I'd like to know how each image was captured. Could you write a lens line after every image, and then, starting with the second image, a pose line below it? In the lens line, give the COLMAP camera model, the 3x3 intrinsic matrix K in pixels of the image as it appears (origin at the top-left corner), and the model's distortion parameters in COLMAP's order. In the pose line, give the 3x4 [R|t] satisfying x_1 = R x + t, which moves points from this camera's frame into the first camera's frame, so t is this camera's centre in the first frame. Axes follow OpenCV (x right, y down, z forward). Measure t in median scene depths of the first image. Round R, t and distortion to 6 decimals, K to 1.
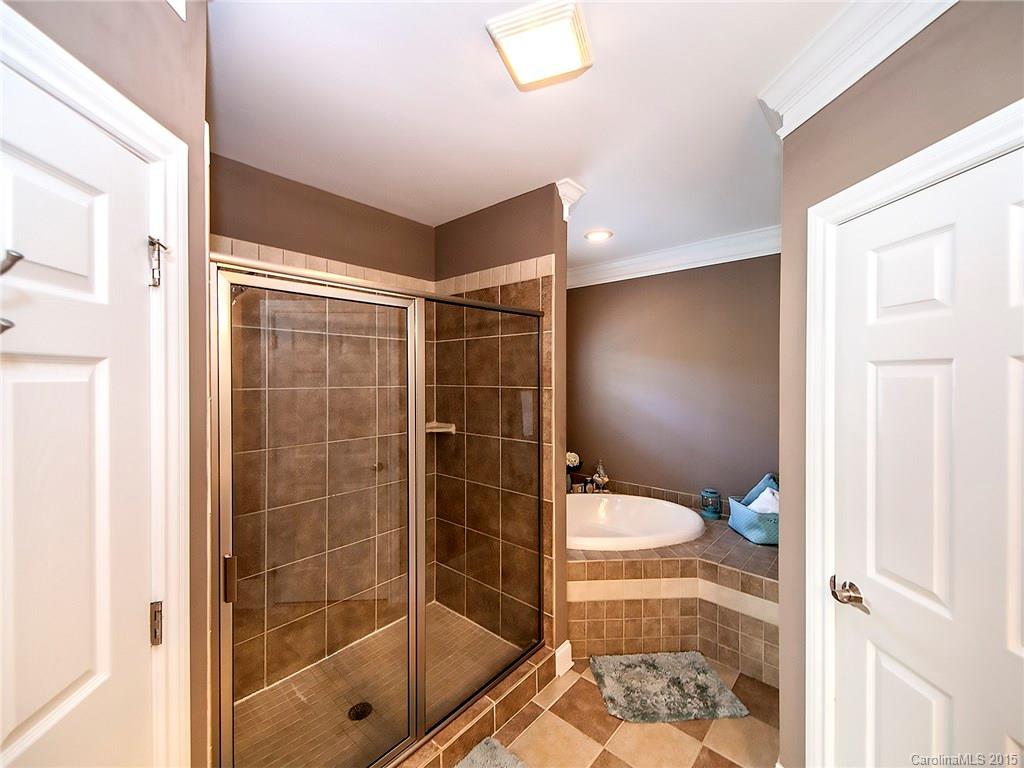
lens RADIAL K [[418.6, 0, 503.2], [0, 418.6, 377.0], [0, 0, 1]] dist [0.028876, -0.011019]
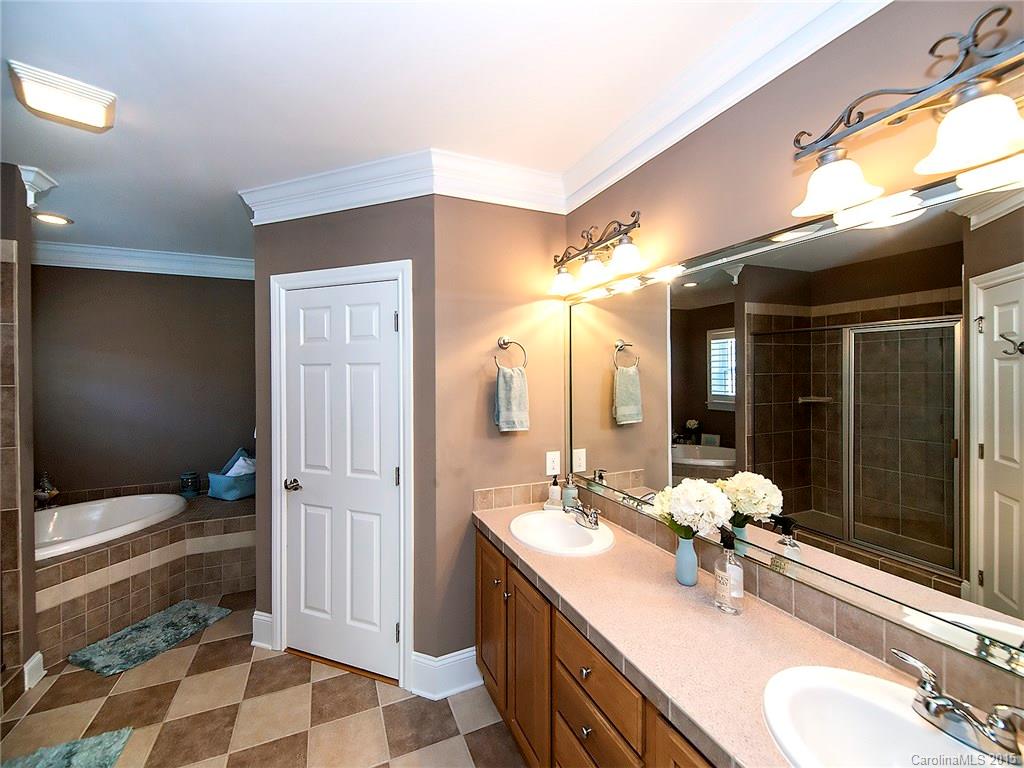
lens RADIAL K [[418.6, 0, 503.2], [0, 418.6, 377.0], [0, 0, 1]] dist [0.028876, -0.011019]
pose [[0.410641, -0.008418, 0.911758, -0.287959], [0.009193, 0.999945, 0.005092, 0.012121], [-0.911751, 0.006291, 0.410696, -0.351948]]
